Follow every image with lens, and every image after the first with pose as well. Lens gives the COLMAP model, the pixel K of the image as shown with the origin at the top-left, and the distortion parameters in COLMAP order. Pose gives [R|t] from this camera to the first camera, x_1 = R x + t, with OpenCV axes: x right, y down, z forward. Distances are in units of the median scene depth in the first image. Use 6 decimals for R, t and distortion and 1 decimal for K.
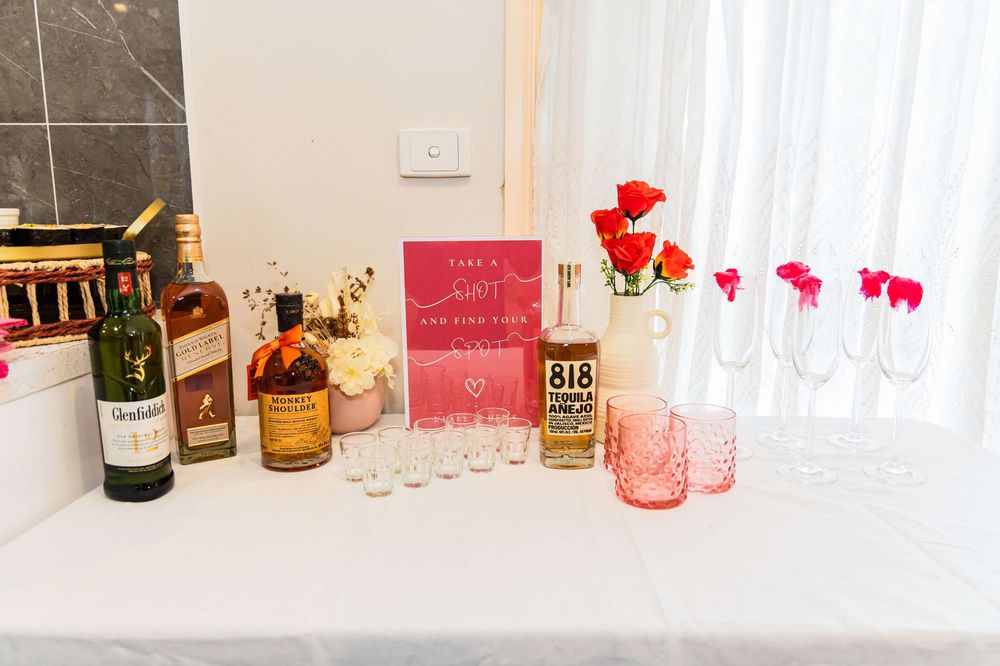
lens RADIAL K [[665.9, 0, 504.0], [0, 665.9, 330.1], [0, 0, 1]] dist [-0.002697, 0.000936]
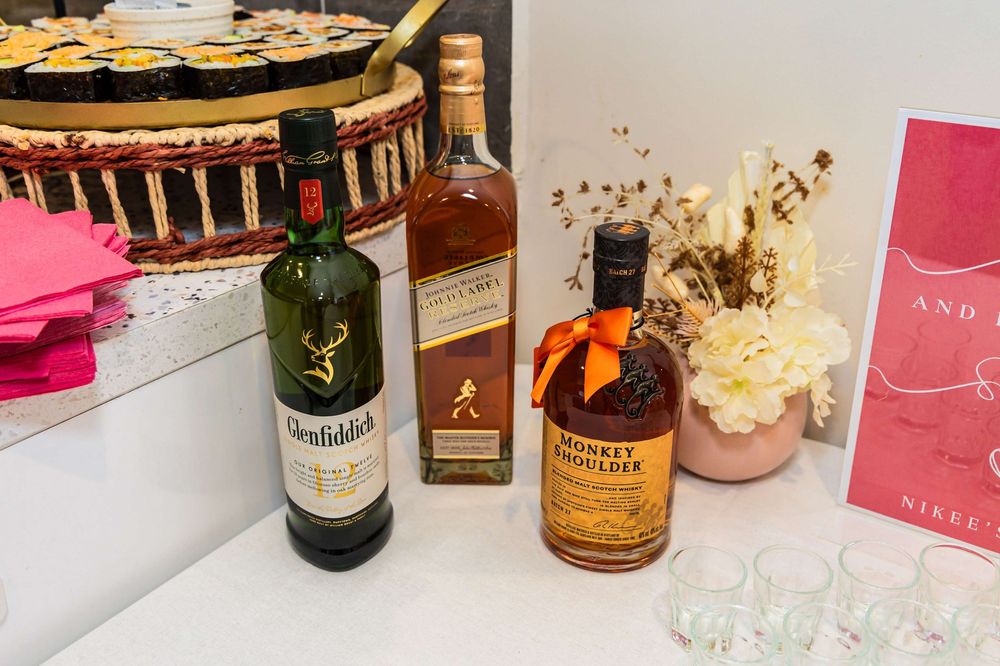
lens RADIAL K [[980.5, 0, 499.9], [0, 980.5, 336.3], [0, 0, 1]] dist [-0.004297, 0.007189]
pose [[0.842830, 0.223513, -0.489571, -0.037354], [-0.090723, 0.955667, 0.280124, -0.167437], [0.530478, -0.191681, 0.825743, 0.358088]]
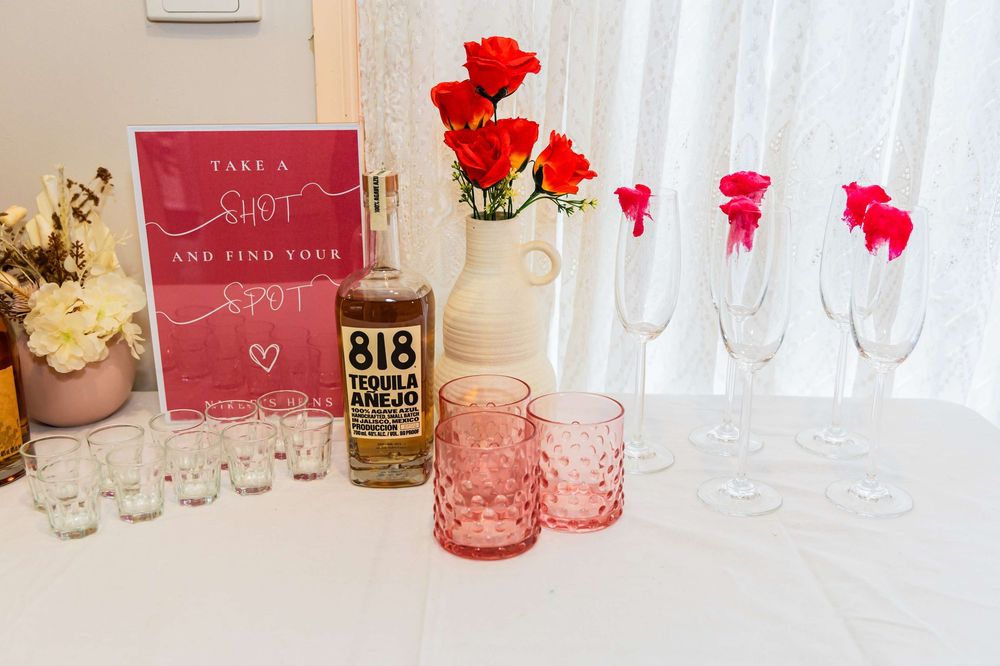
lens RADIAL K [[980.5, 0, 499.9], [0, 980.5, 336.3], [0, 0, 1]] dist [-0.004297, 0.007189]
pose [[0.999846, 0.001935, 0.017468, 0.192955], [-0.004063, 0.992448, 0.122596, -0.060276], [-0.017099, -0.122648, 0.992303, 0.051222]]
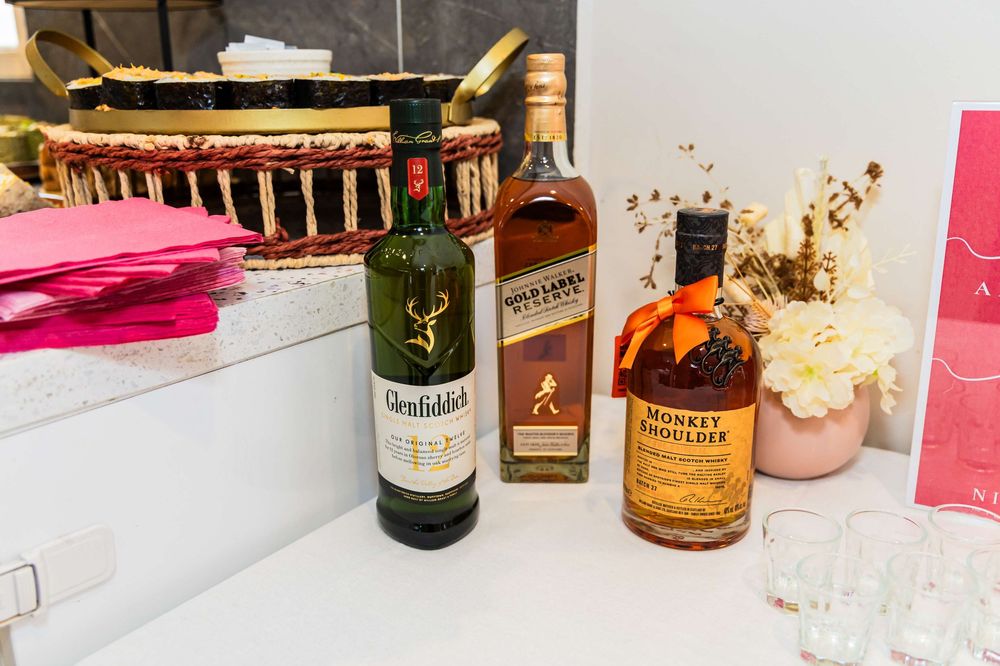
lens RADIAL K [[895.0, 0, 505.1], [0, 895.0, 332.2], [0, 0, 1]] dist [-0.008615, 0.002180]
pose [[0.838073, 0.145881, -0.525692, -0.075730], [-0.085610, 0.986815, 0.137361, -0.043682], [0.538799, -0.070114, 0.839512, 0.333300]]
